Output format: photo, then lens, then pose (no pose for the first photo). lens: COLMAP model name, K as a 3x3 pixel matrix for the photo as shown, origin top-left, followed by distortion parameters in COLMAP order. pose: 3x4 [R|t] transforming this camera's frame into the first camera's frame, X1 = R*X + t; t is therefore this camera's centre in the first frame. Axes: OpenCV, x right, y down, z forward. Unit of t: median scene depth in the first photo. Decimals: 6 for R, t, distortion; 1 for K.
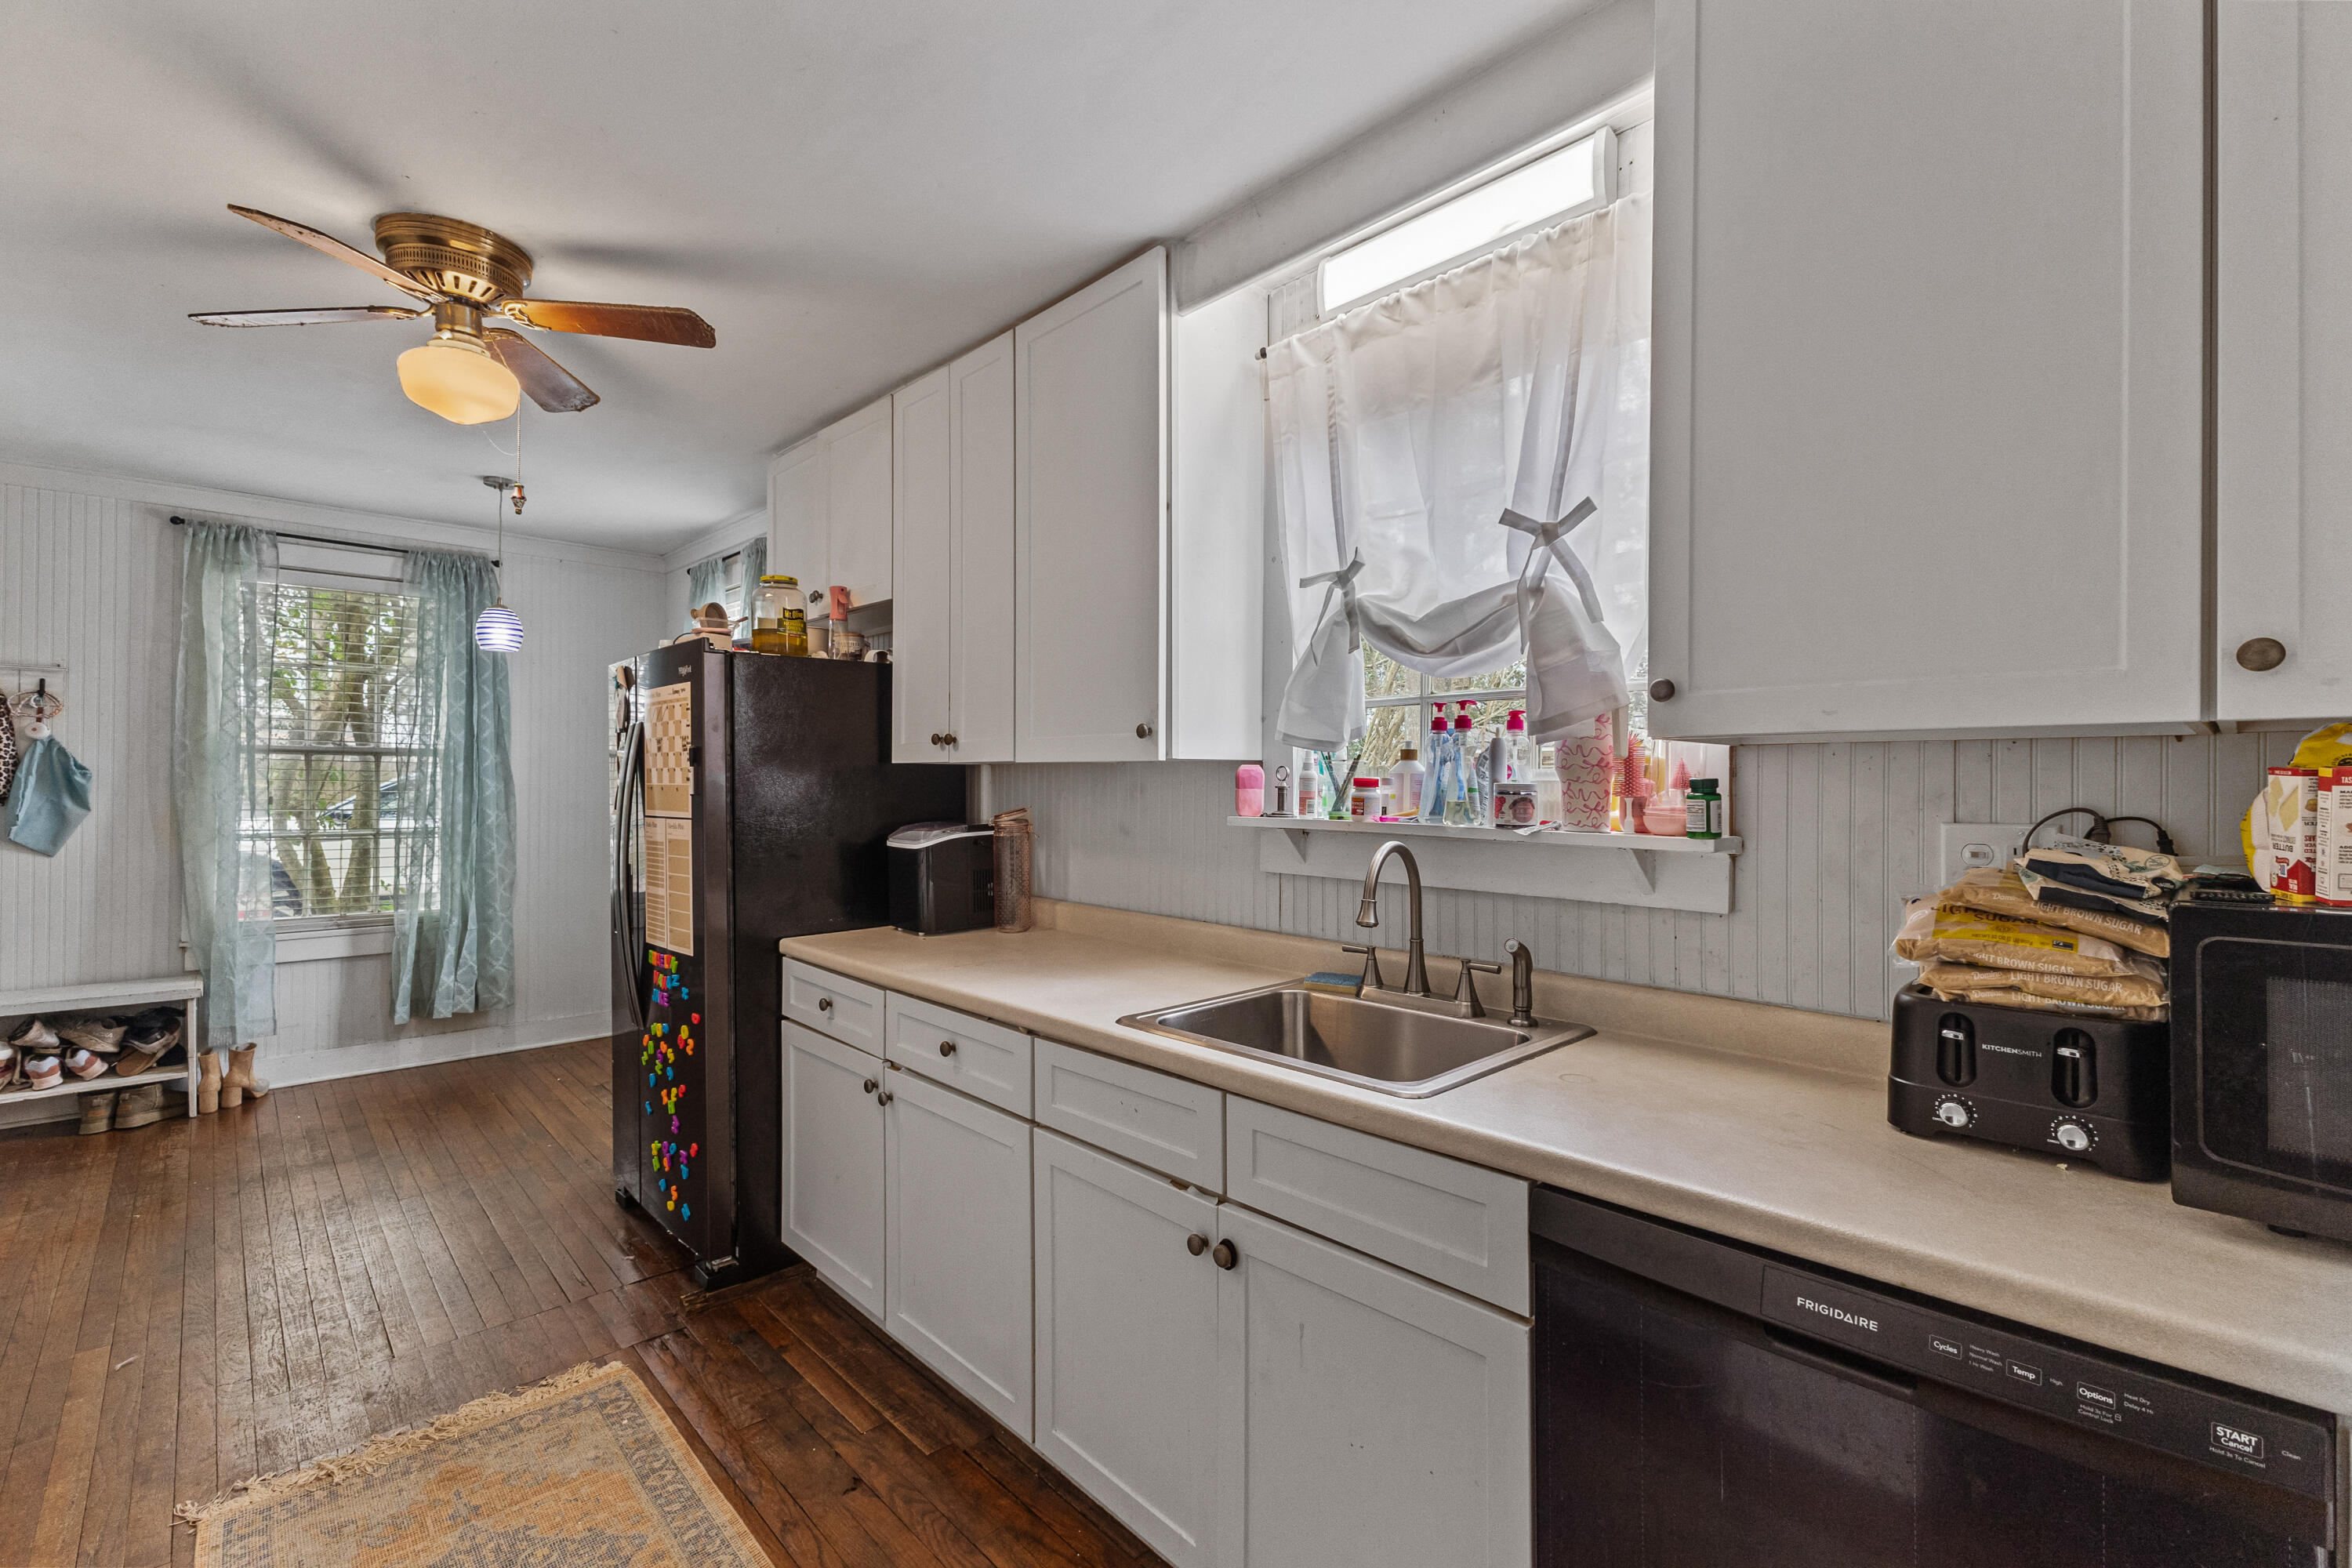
lens RADIAL K [[1022.7, 0, 1191.1], [0, 1022.7, 783.8], [0, 0, 1]] dist [0.005951, 0.000485]
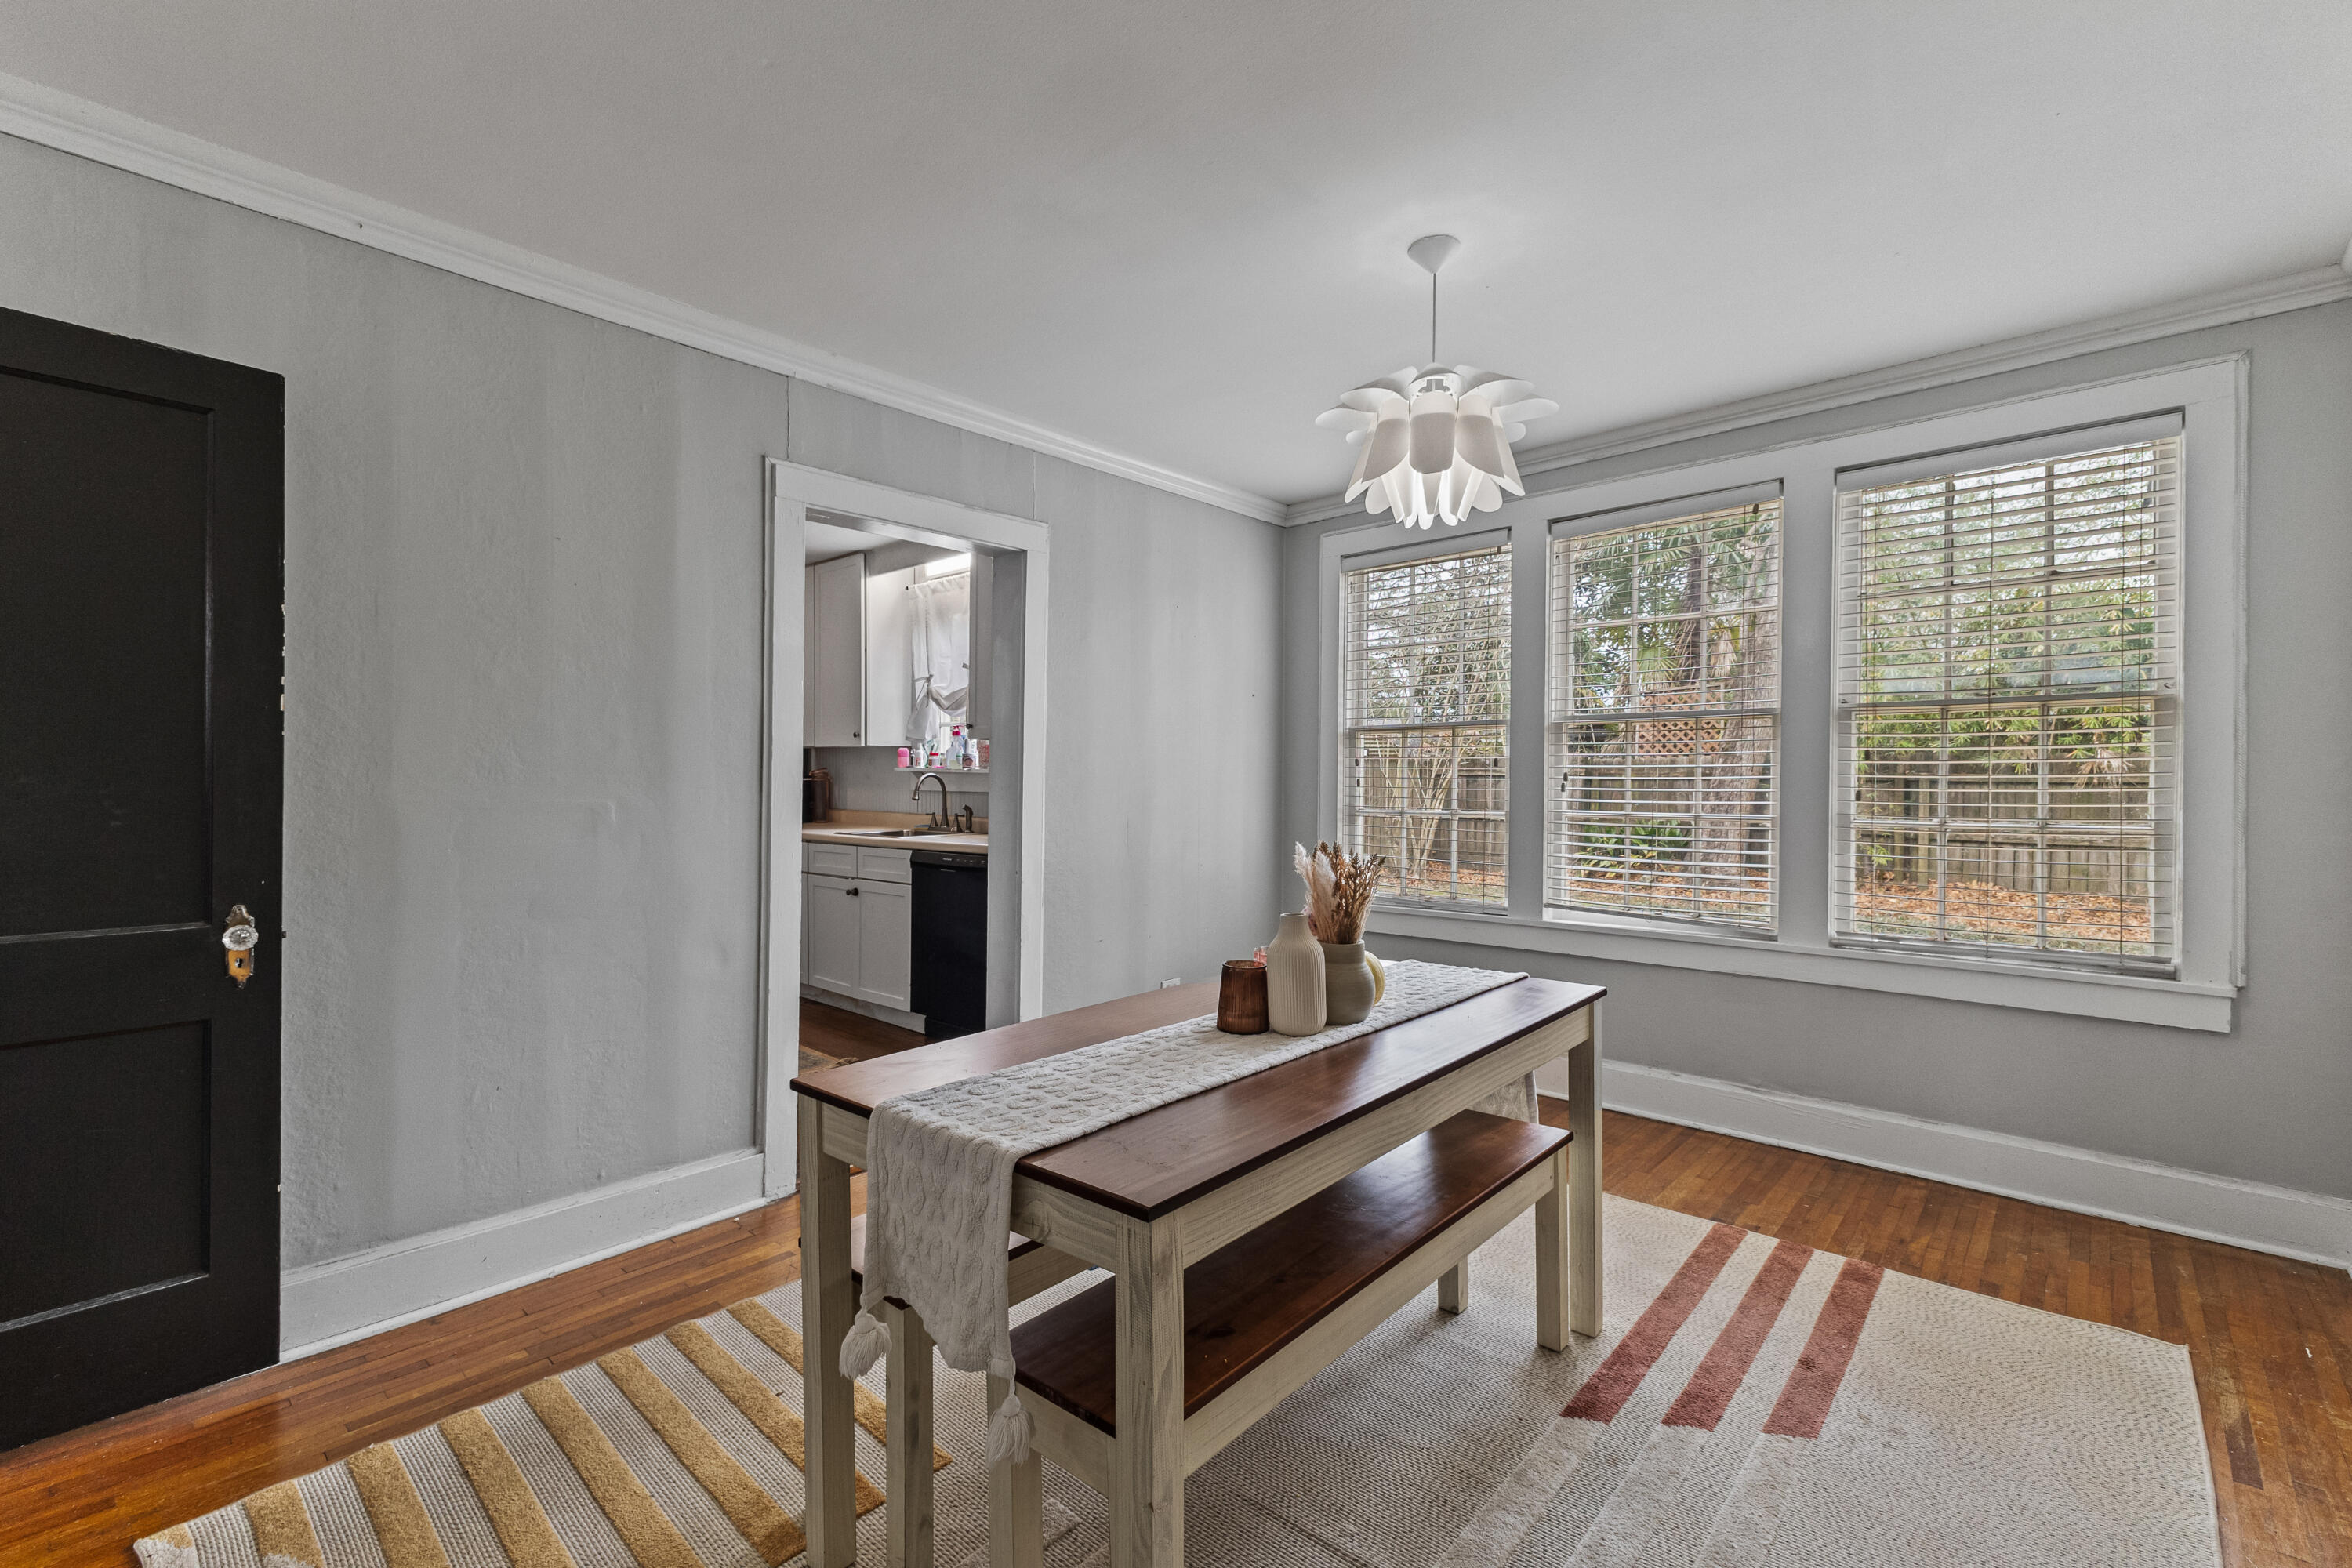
lens RADIAL K [[984.1, 0, 1167.0], [0, 984.1, 777.4], [0, 0, 1]] dist [0.003333, 0.000515]
pose [[0.997841, 0.001751, 0.065659, 0.327314], [-0.002148, 0.999980, 0.005982, 0.023278], [-0.065648, -0.006110, 0.997824, -0.889283]]
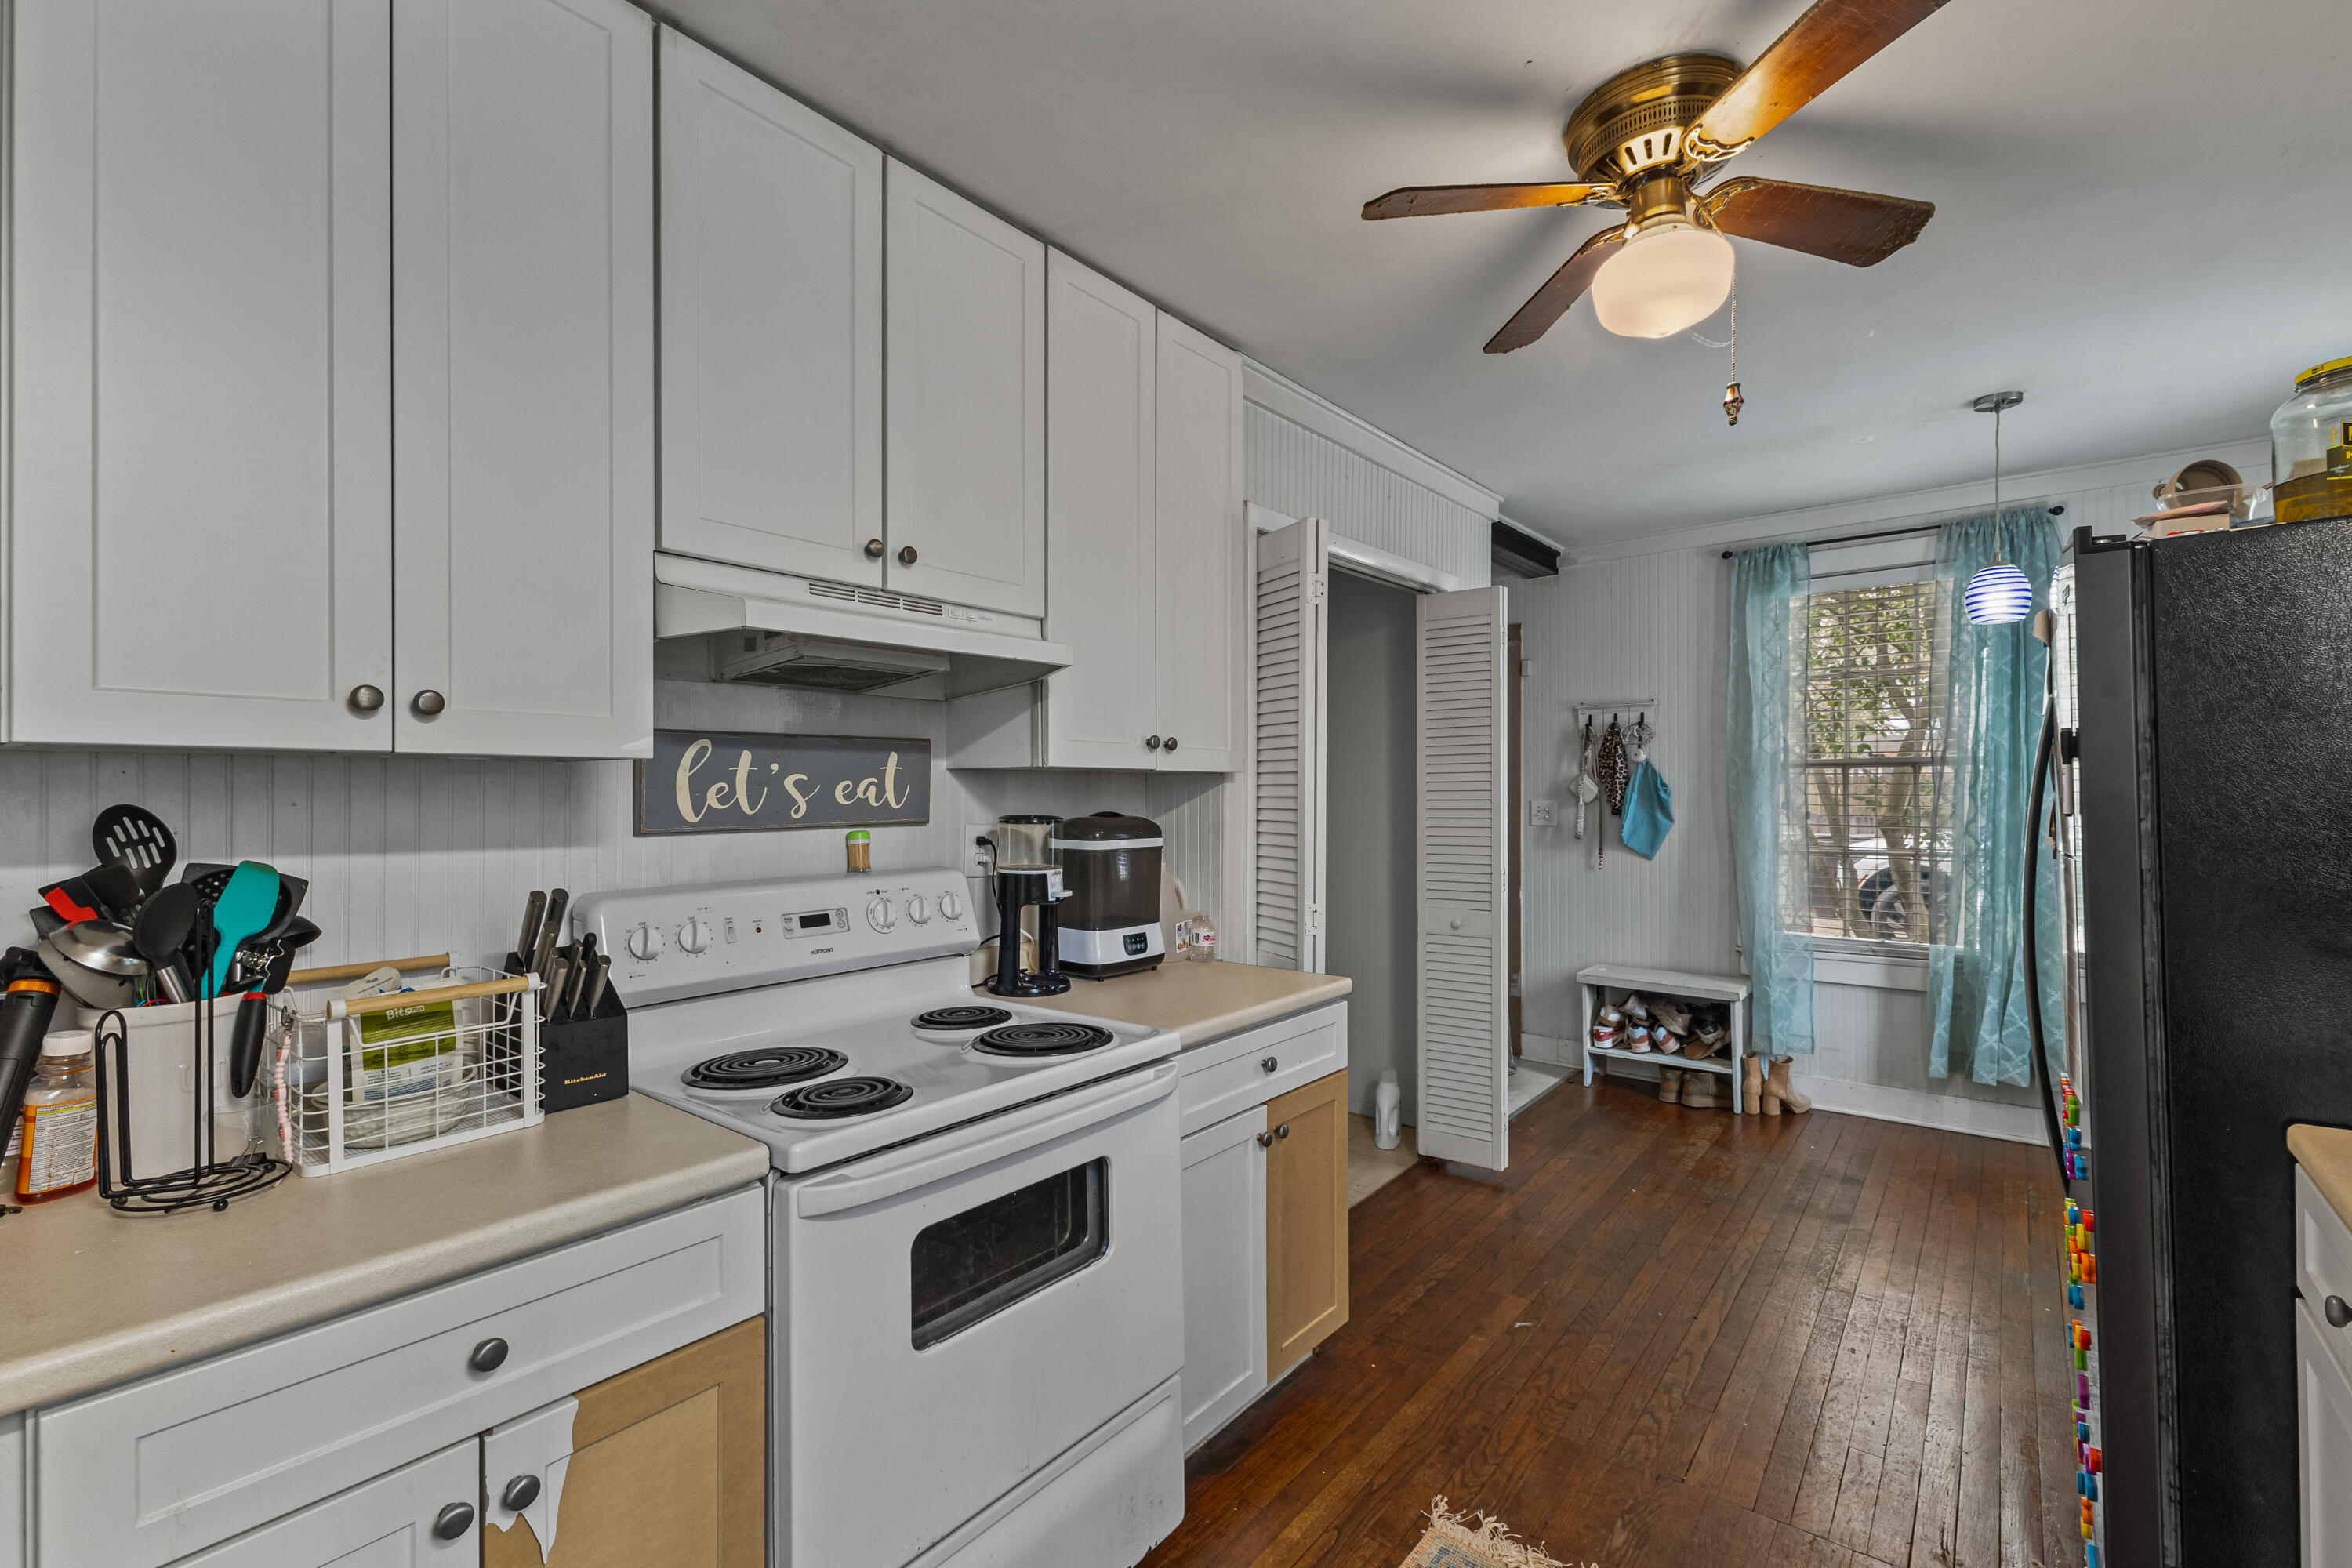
lens RADIAL K [[1016.6, 0, 1201.7], [0, 1016.6, 793.5], [0, 0, 1]] dist [0.014129, -0.000860]
pose [[0.124687, -0.008791, -0.992157, 0.007351], [0.004451, 0.999956, -0.008300, 0.001031], [0.992186, -0.003381, 0.124721, 0.332992]]
